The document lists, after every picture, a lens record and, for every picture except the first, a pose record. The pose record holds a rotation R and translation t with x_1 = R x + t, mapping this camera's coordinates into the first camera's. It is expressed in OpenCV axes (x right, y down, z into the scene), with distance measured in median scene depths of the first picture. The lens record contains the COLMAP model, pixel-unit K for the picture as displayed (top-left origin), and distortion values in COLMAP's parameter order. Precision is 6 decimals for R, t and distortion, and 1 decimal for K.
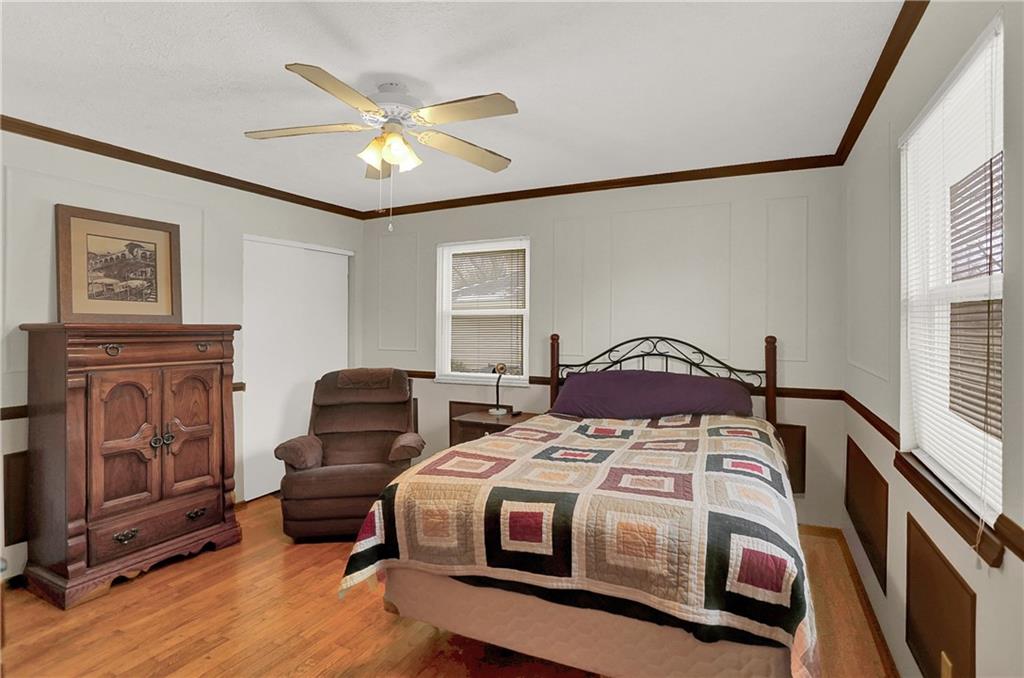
lens RADIAL K [[506.3, 0, 512.0], [0, 506.3, 339.0], [0, 0, 1]] dist [-0.002106, -0.000239]
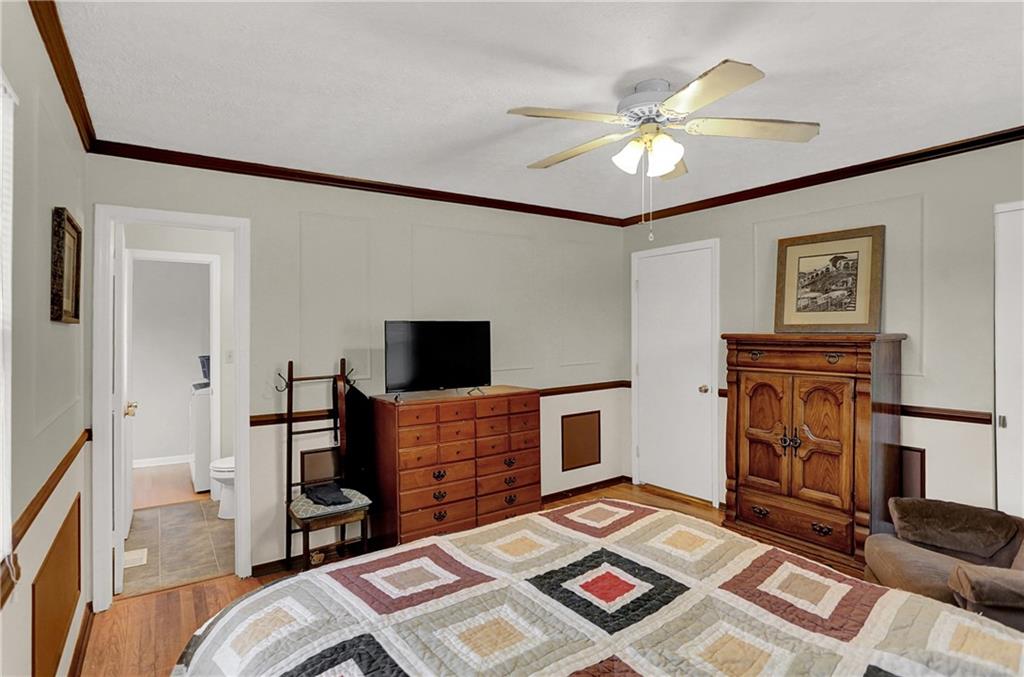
lens RADIAL K [[514.4, 0, 506.8], [0, 514.4, 323.5], [0, 0, 1]] dist [-0.037929, -0.000017]
pose [[-0.460969, -0.002176, -0.887414, 0.524624], [-0.009954, 0.999947, 0.002719, -0.047152], [0.887361, 0.010087, -0.460966, 0.915835]]
